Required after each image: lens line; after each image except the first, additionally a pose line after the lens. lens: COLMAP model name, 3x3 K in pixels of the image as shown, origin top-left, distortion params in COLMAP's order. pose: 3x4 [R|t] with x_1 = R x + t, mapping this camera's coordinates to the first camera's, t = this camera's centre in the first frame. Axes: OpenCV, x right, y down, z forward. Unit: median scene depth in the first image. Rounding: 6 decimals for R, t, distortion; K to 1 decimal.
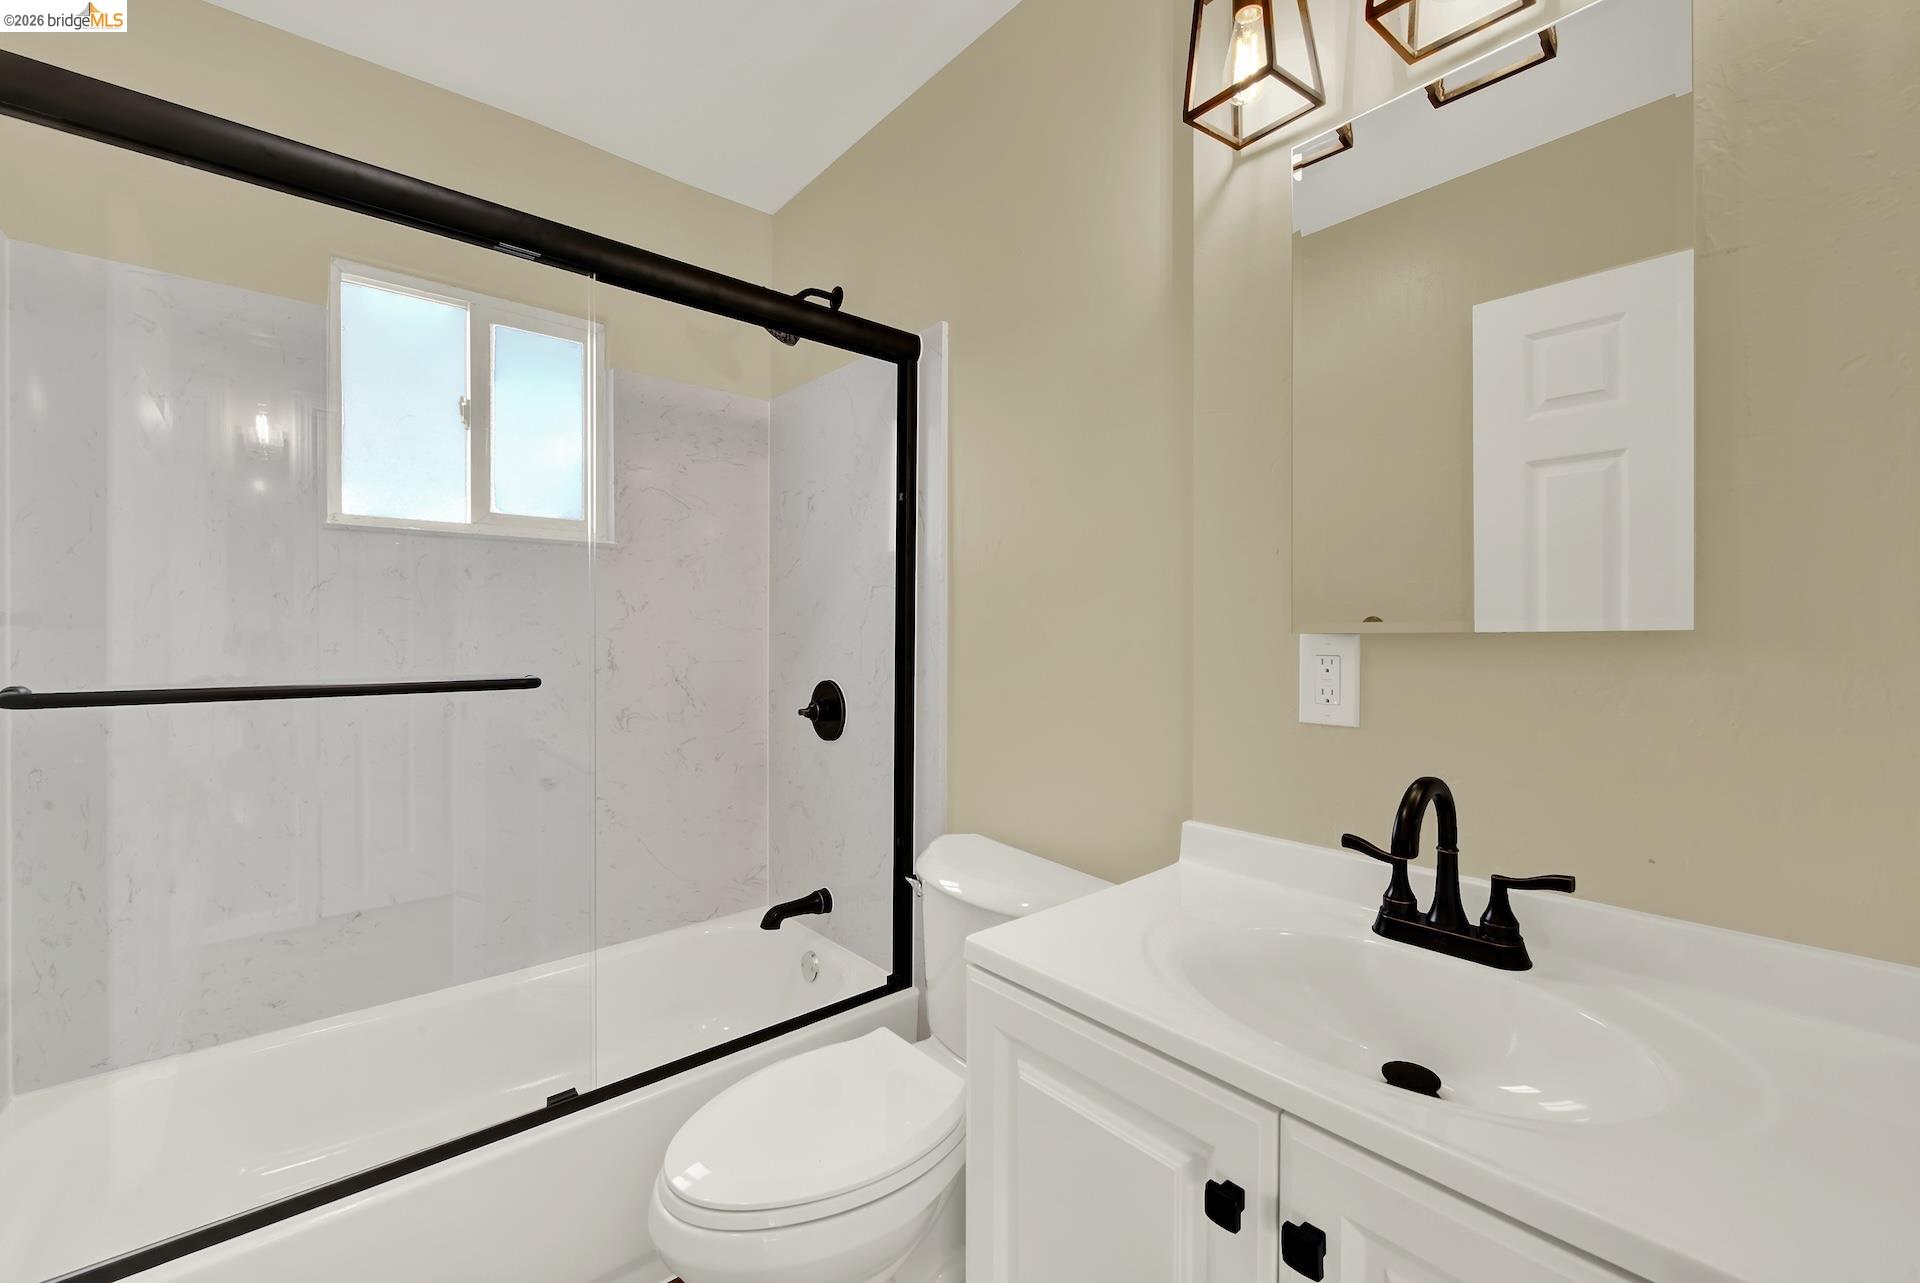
lens RADIAL K [[781.6, 0, 964.9], [0, 781.6, 639.1], [0, 0, 1]] dist [0.006460, -0.003554]
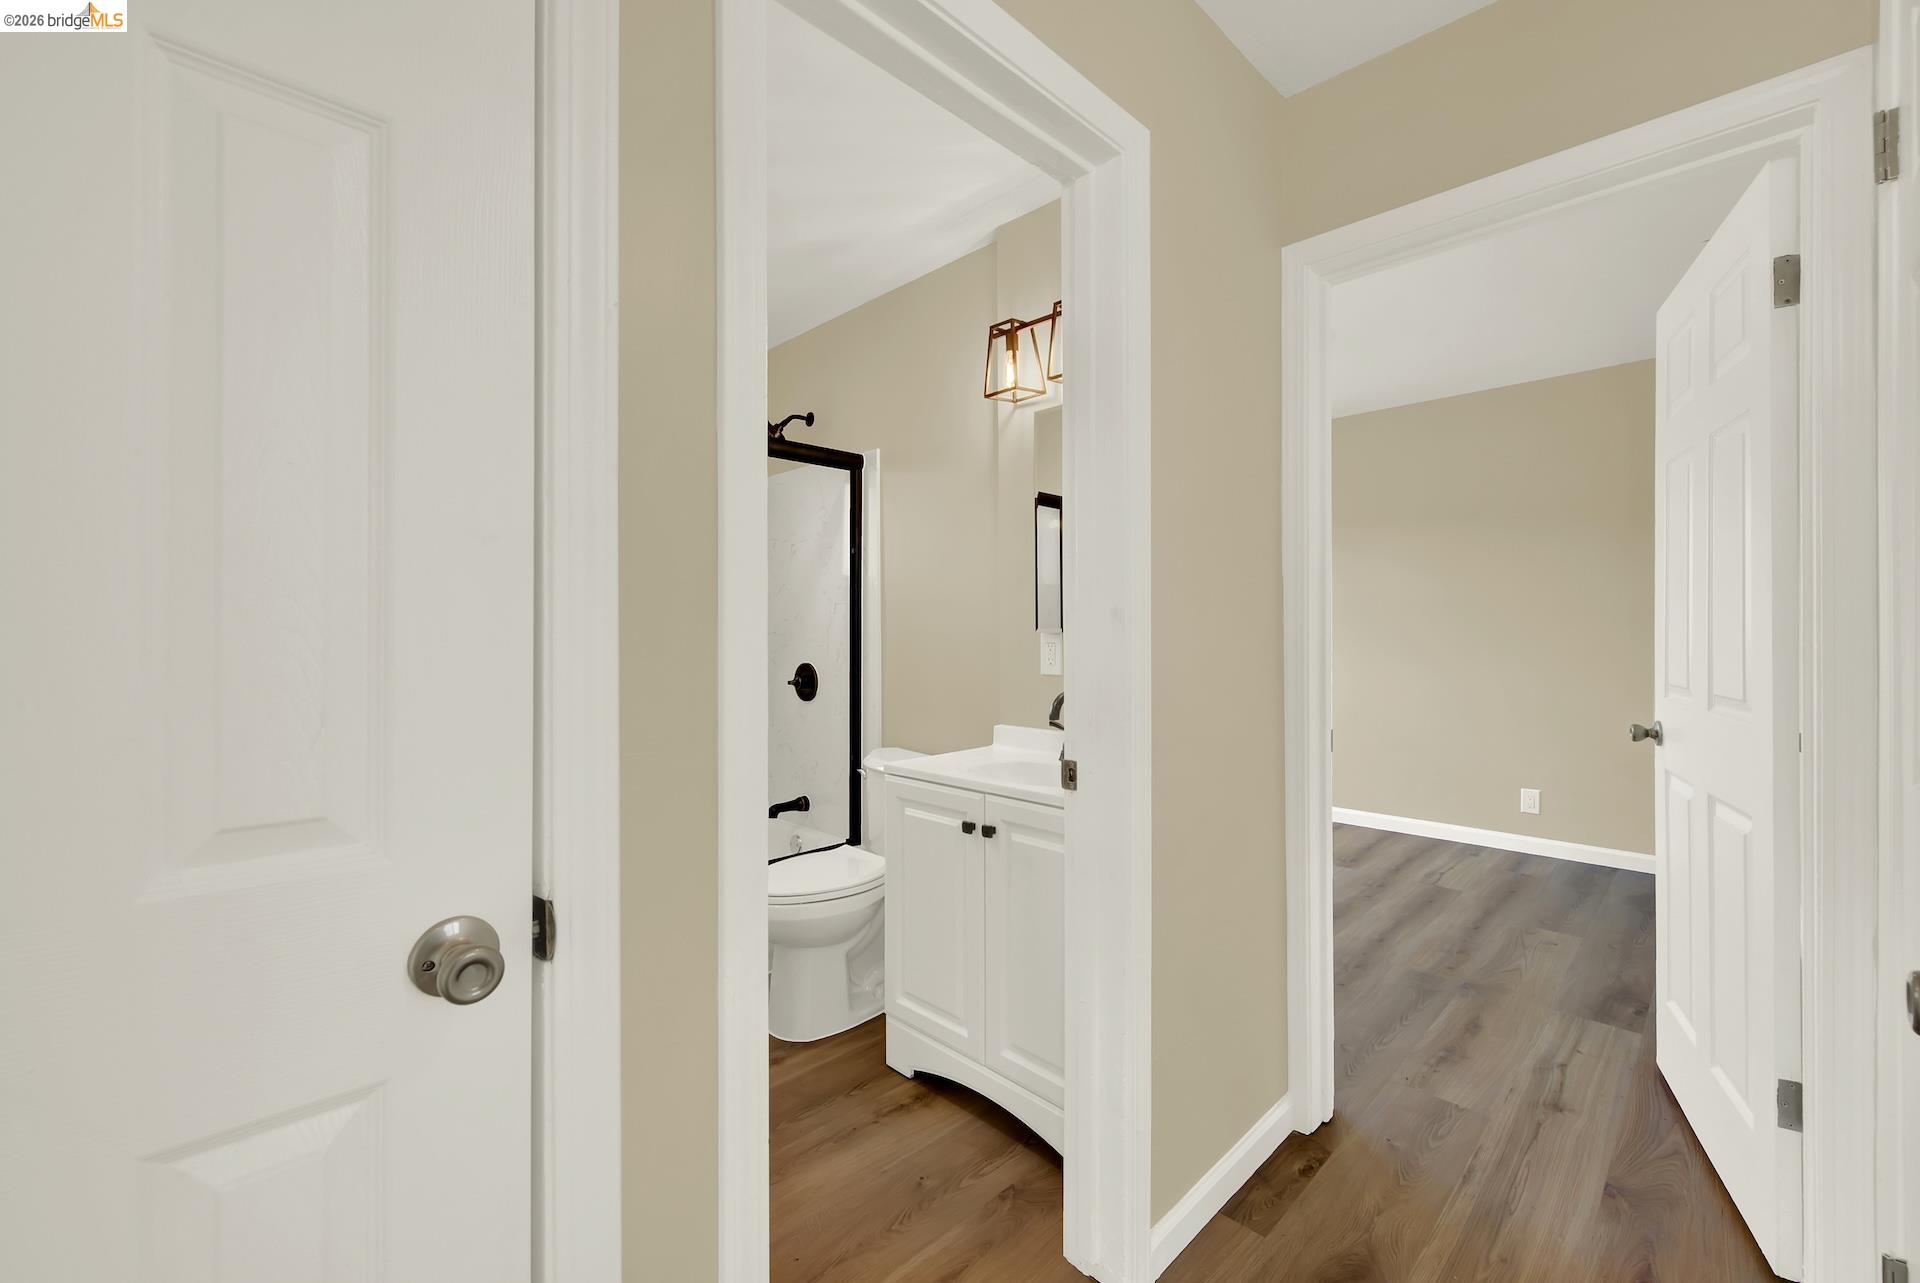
lens RADIAL K [[781.6, 0, 969.6], [0, 781.6, 637.7], [0, 0, 1]] dist [0.006460, -0.003554]
pose [[0.997281, -0.005772, 0.073464, 0.045198], [0.005590, 0.999981, 0.002675, 0.000181], [-0.073478, -0.002257, 0.997294, -0.703366]]
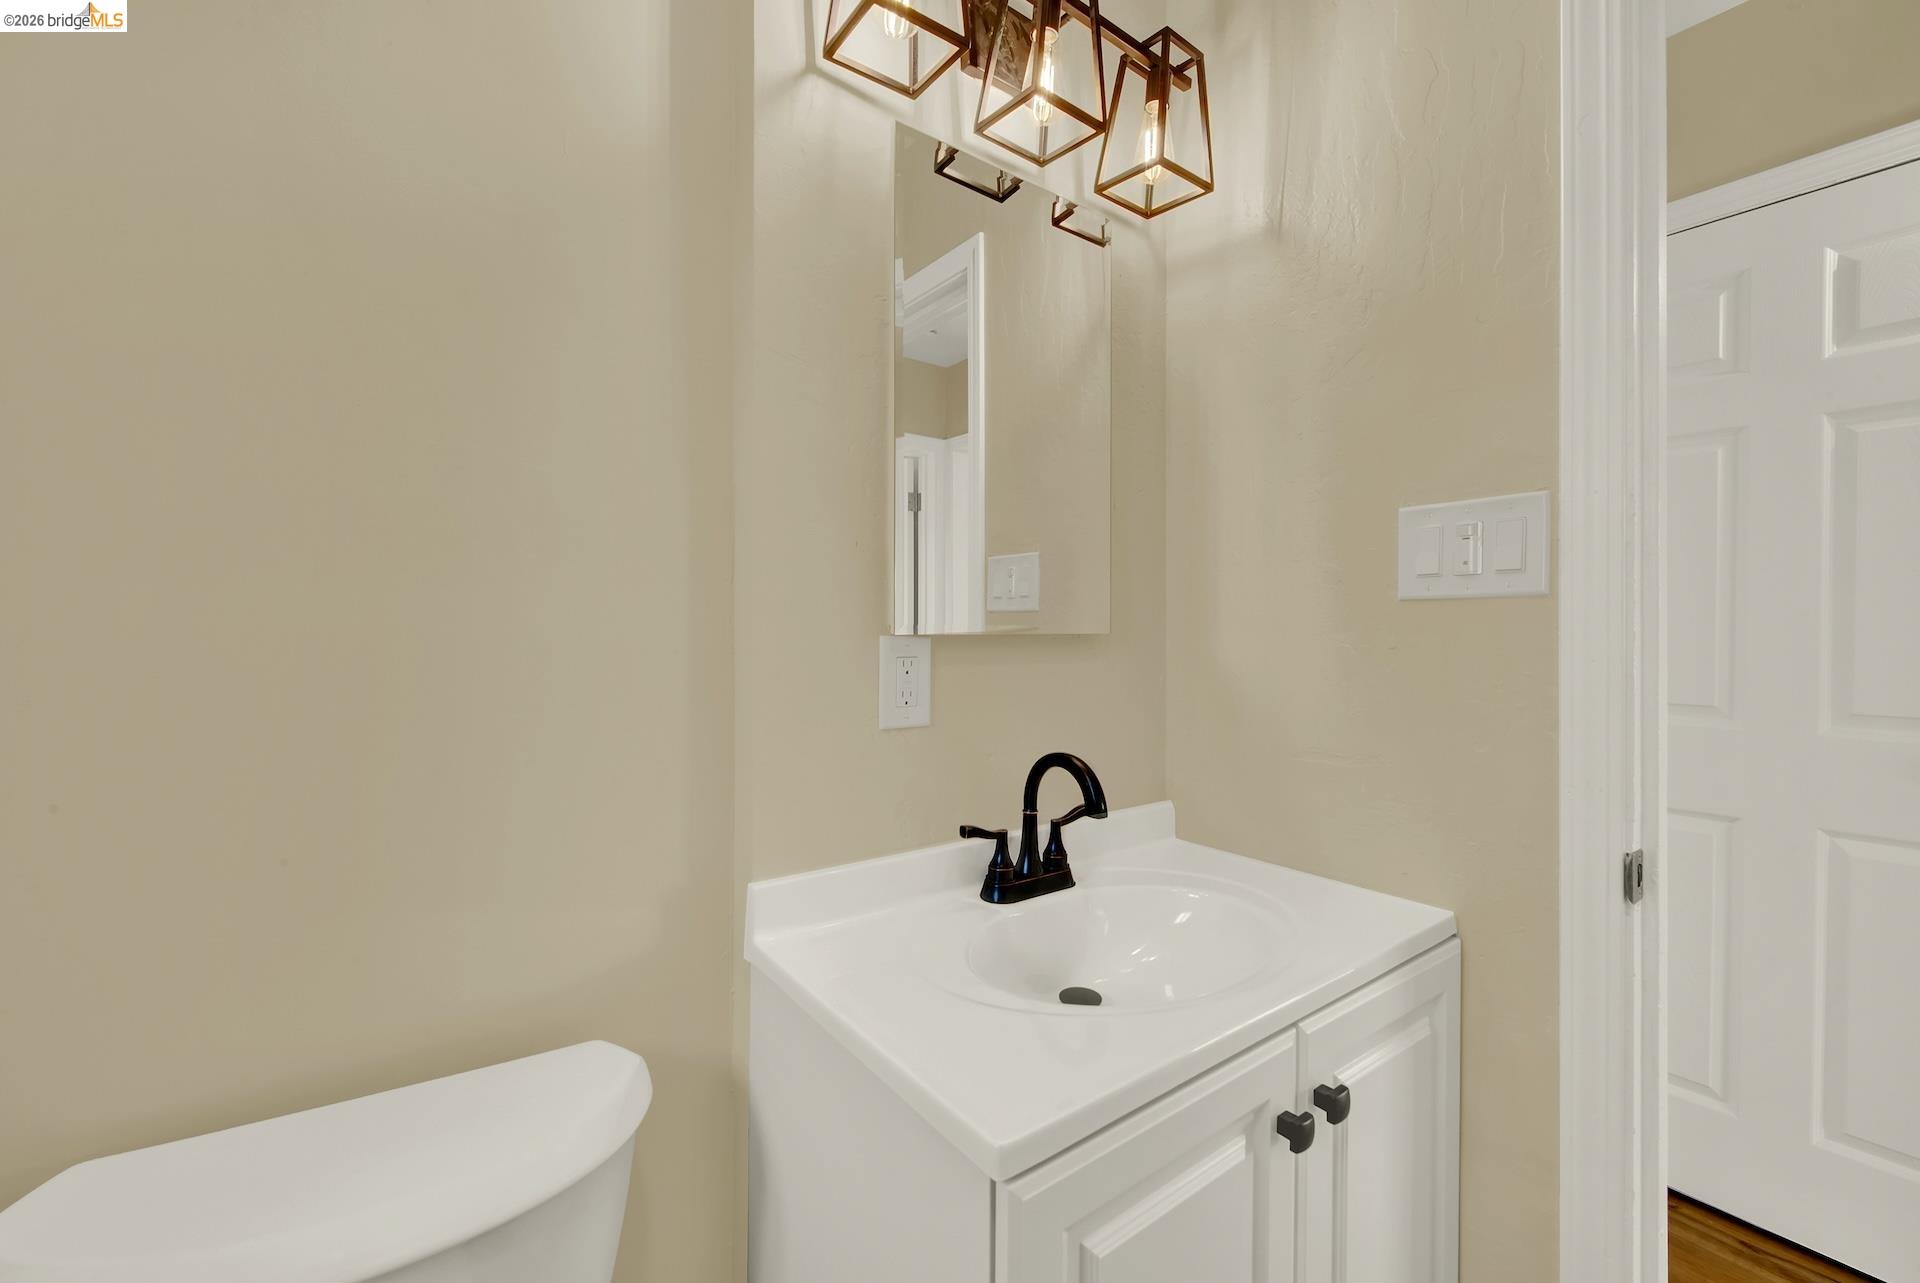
lens RADIAL K [[781.6, 0, 967.8], [0, 781.6, 637.1], [0, 0, 1]] dist [0.006460, -0.003554]
pose [[0.068808, -0.000992, 0.997629, -0.311878], [0.002712, 0.999996, 0.000807, -0.003277], [-0.997626, 0.002650, 0.068810, 0.511033]]
